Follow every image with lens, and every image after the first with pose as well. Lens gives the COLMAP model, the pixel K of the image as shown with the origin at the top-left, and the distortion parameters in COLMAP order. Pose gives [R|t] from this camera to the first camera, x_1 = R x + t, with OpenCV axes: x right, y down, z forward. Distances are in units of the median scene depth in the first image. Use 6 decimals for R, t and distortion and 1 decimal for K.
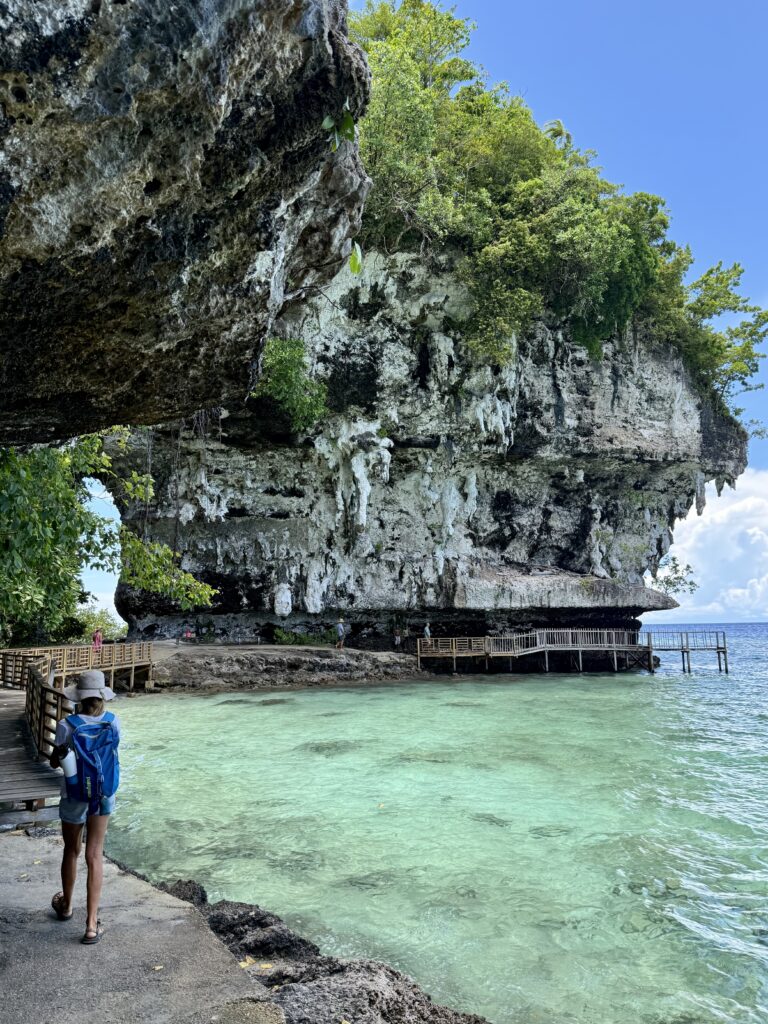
lens RADIAL K [[740.8, 0, 384.0], [0, 740.8, 512.0], [0, 0, 1]] dist [0.215549, -0.524726]
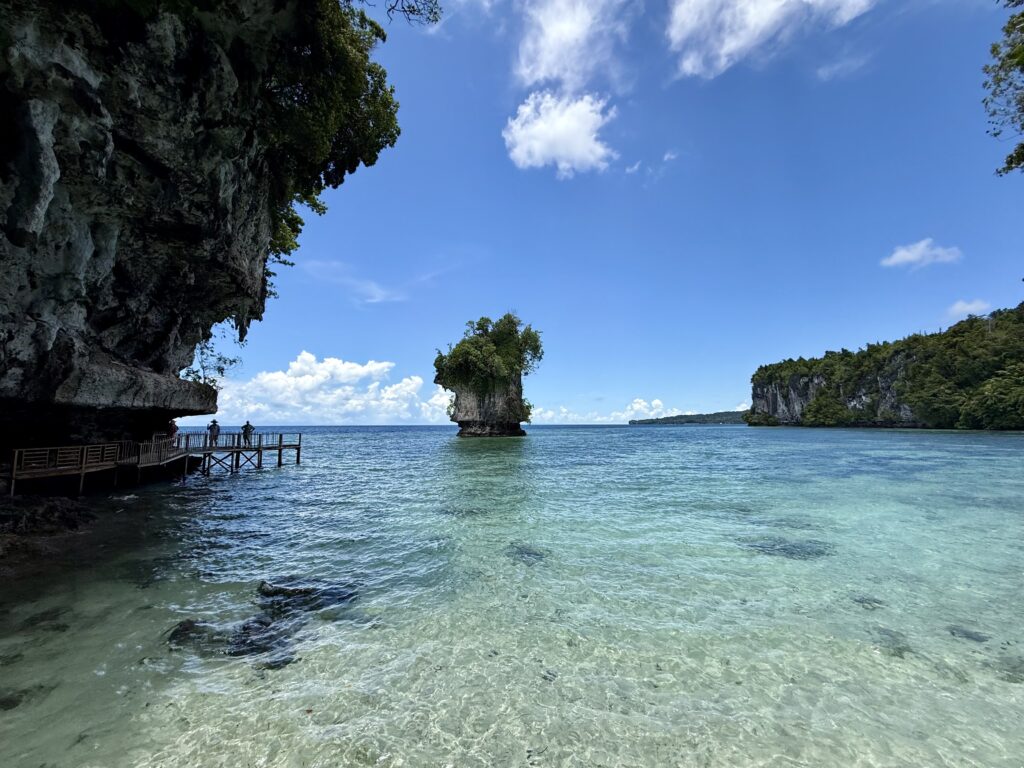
lens RADIAL K [[412.0, 0, 512.0], [0, 412.0, 384.0], [0, 0, 1]] dist [0.001649, 0.000053]
pose [[-0.005728, 0.115762, 0.993260, -0.278545], [-0.146122, 0.982518, -0.115352, 0.095181], [-0.989250, -0.145797, 0.011287, 0.591052]]
